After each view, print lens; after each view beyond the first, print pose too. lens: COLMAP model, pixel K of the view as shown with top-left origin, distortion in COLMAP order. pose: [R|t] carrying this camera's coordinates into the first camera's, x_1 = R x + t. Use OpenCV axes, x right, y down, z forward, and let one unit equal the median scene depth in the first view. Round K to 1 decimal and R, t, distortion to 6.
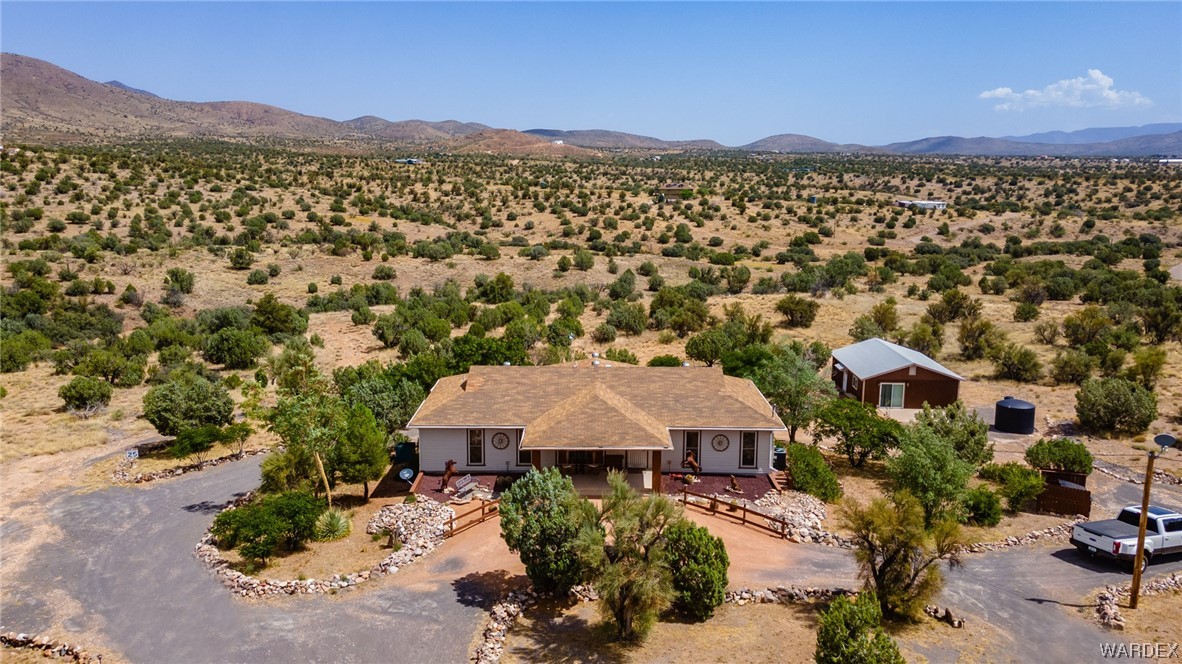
lens RADIAL K [[837.1, 0, 591.0], [0, 837.1, 332.0], [0, 0, 1]] dist [0.074257, 0.034615]
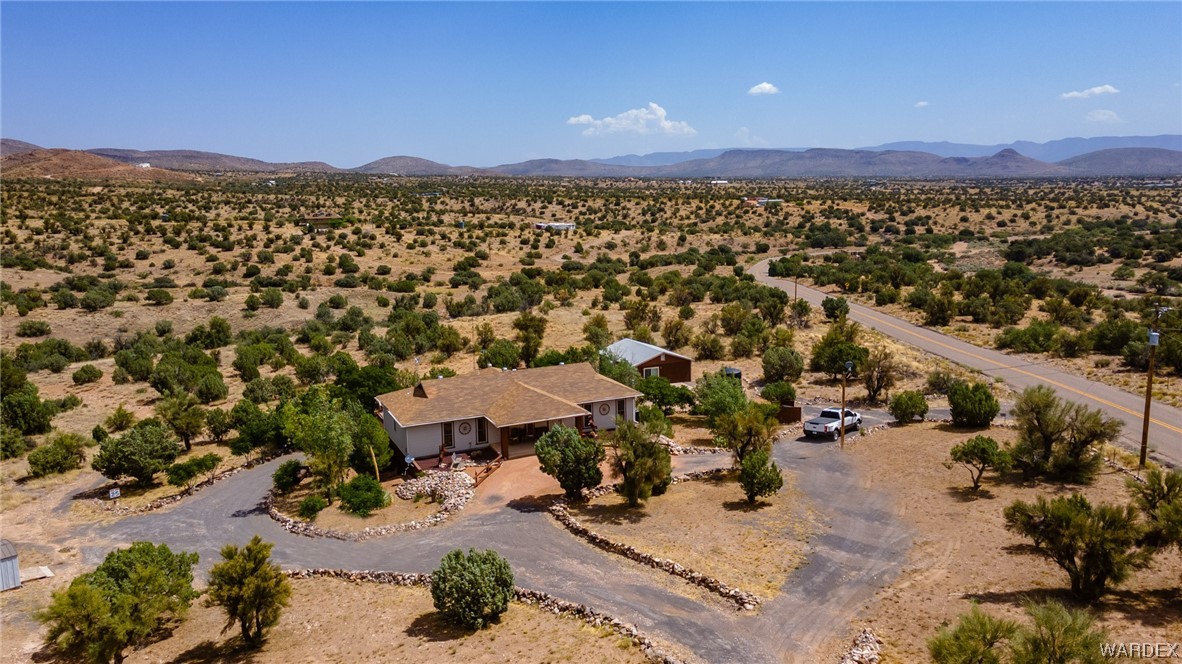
lens RADIAL K [[862.7, 0, 582.2], [0, 862.7, 331.5], [0, 0, 1]] dist [0.082956, 0.040744]
pose [[0.909629, -0.091635, 0.405190, -0.054401], [0.103845, 0.994560, -0.008202, -0.000020], [-0.402234, 0.049538, 0.914196, -0.045790]]
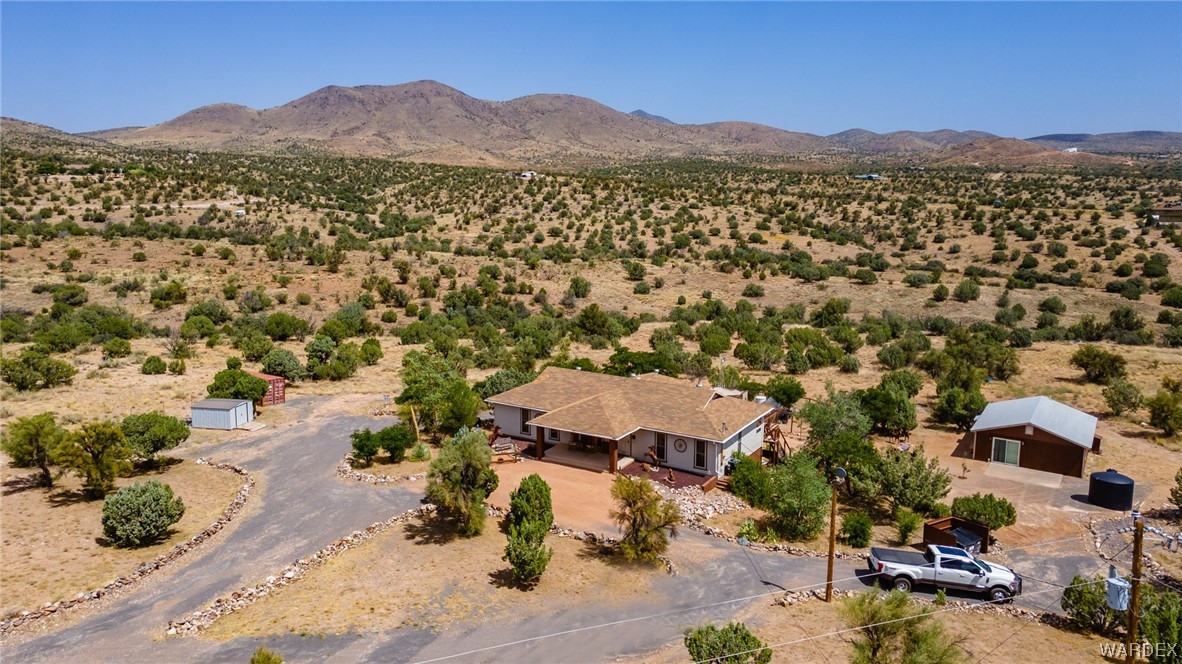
lens RADIAL K [[853.4, 0, 575.1], [0, 853.4, 332.0], [0, 0, 1]] dist [0.006774, 0.084922]
pose [[0.844084, 0.092797, -0.528119, 0.074574], [-0.101610, 0.994747, 0.012388, -0.004370], [0.526495, 0.043206, 0.849080, -0.021903]]
